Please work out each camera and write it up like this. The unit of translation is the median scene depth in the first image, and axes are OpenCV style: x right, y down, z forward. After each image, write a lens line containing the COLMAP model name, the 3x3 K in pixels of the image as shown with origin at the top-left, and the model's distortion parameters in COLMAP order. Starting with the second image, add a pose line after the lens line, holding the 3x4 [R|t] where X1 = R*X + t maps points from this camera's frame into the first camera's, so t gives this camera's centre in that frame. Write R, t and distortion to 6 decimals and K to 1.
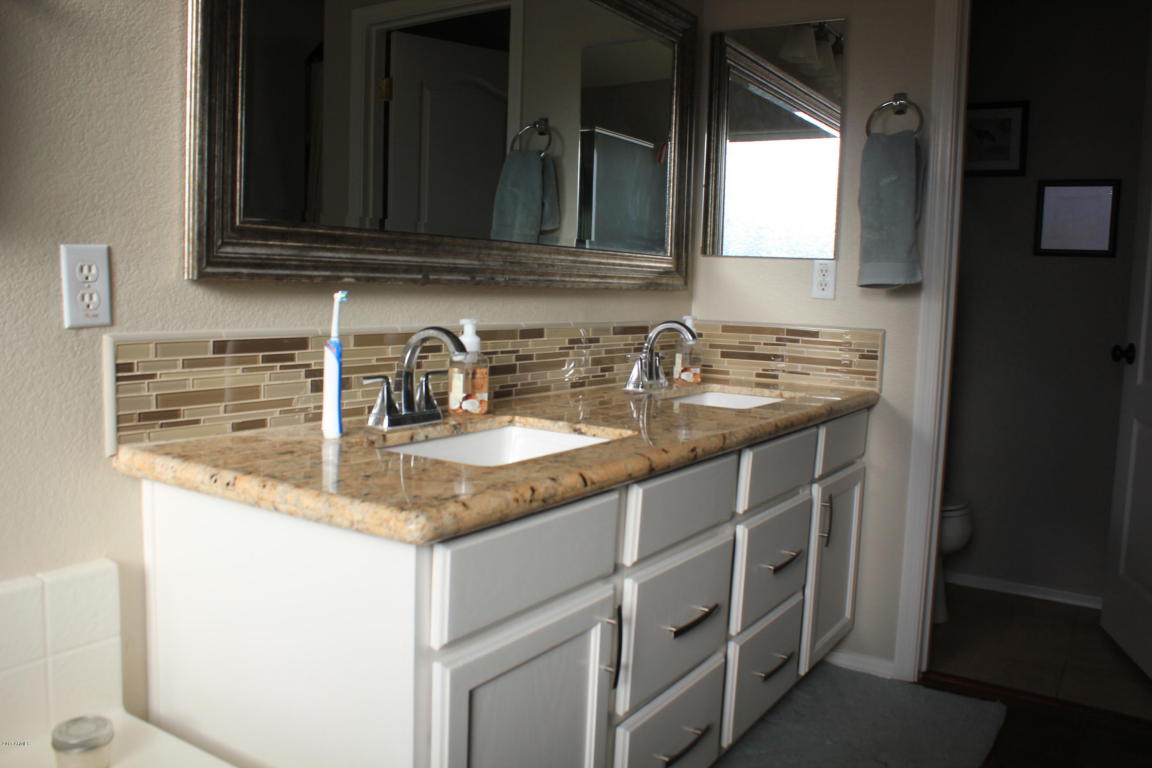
lens RADIAL K [[969.5, 0, 575.9], [0, 969.5, 385.0], [0, 0, 1]] dist [-0.163849, 0.146518]
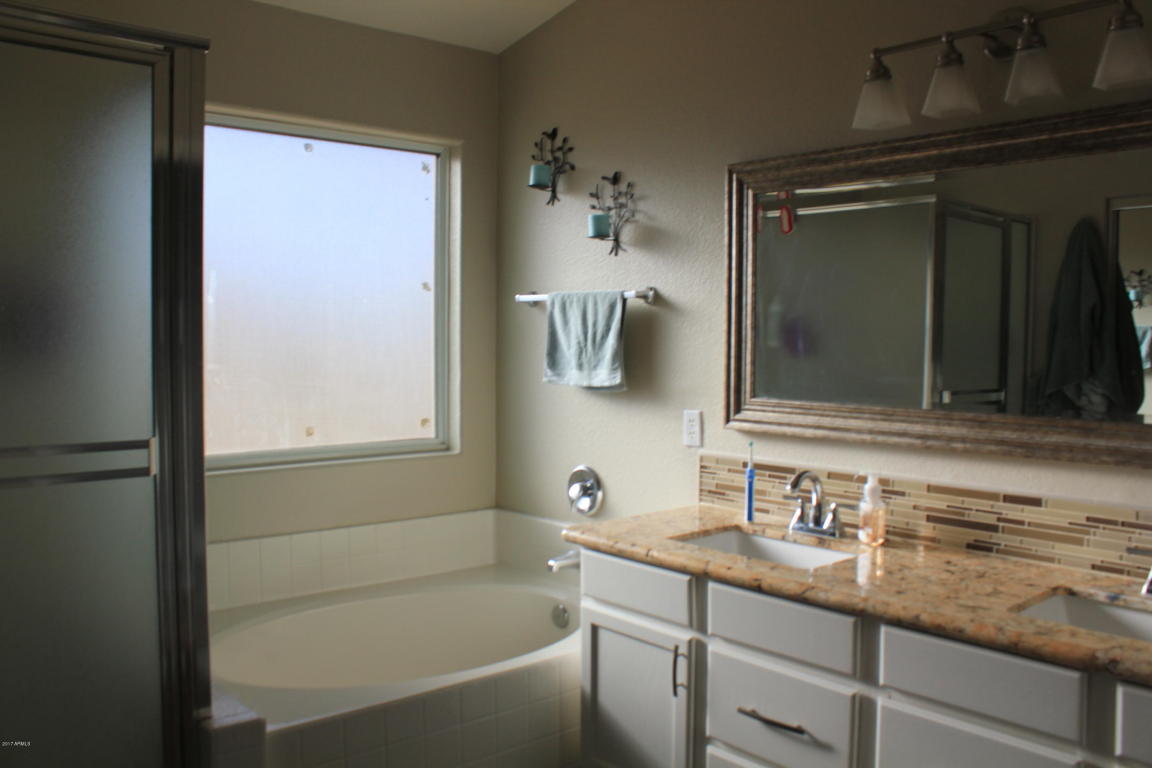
lens RADIAL K [[969.5, 0, 575.8], [0, 969.5, 383.9], [0, 0, 1]] dist [-0.163849, 0.146518]
pose [[-0.277316, 0.011242, -0.960713, 1.600726], [-0.114726, 0.992390, 0.044730, -0.253251], [0.953904, 0.122623, -0.273916, 1.206066]]
